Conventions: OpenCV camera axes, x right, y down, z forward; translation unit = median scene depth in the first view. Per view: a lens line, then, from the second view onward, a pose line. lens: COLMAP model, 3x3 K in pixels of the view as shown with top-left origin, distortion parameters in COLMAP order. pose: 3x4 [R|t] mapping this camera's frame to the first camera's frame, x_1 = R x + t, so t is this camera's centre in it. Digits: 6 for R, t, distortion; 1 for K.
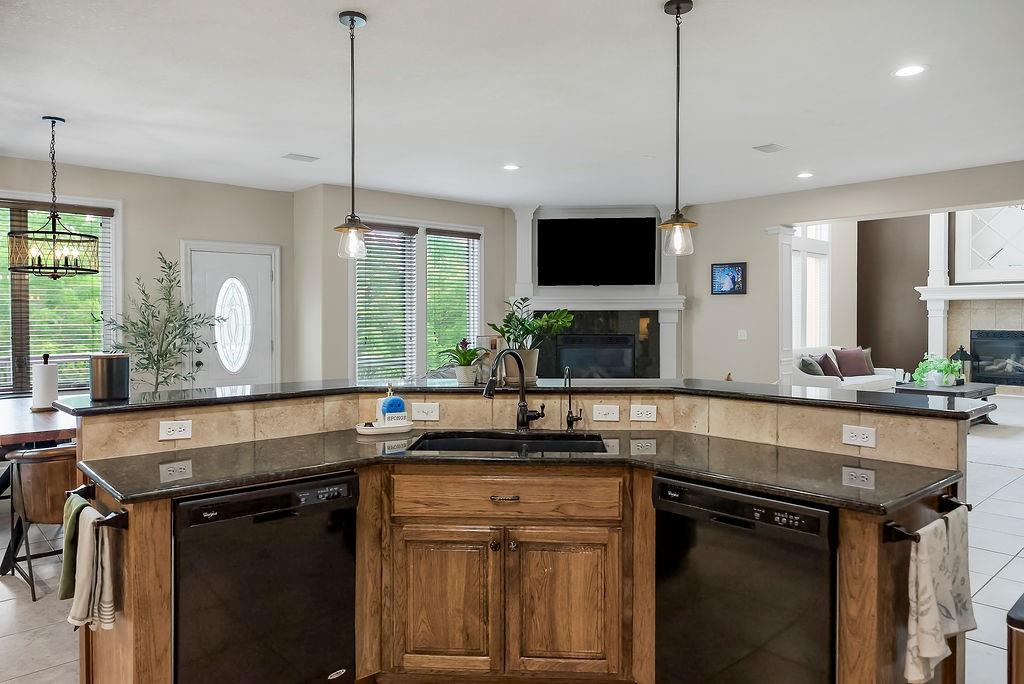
lens RADIAL K [[706.2, 0, 512.0], [0, 706.2, 342.0], [0, 0, 1]] dist [0.005405, 0.002490]
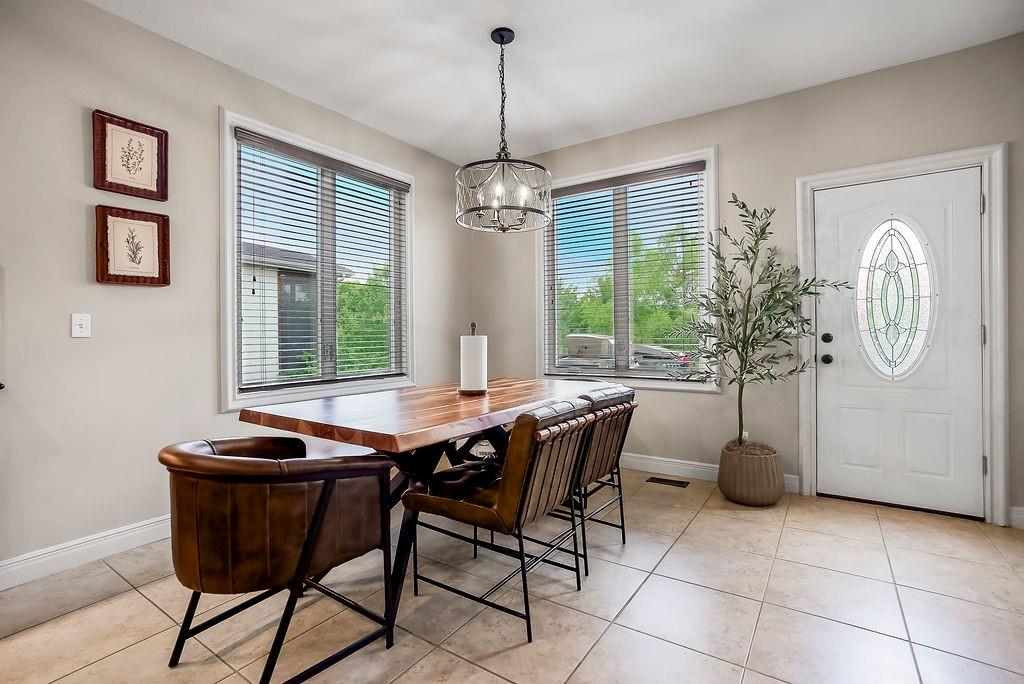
lens RADIAL K [[476.8, 0, 512.0], [0, 476.8, 342.0], [0, 0, 1]] dist [-0.001623, 0.000623]
pose [[0.238555, 0.008446, -0.971092, -0.075946], [-0.029733, 0.999557, 0.001390, 0.023414], [0.970674, 0.028542, 0.238700, 0.604411]]
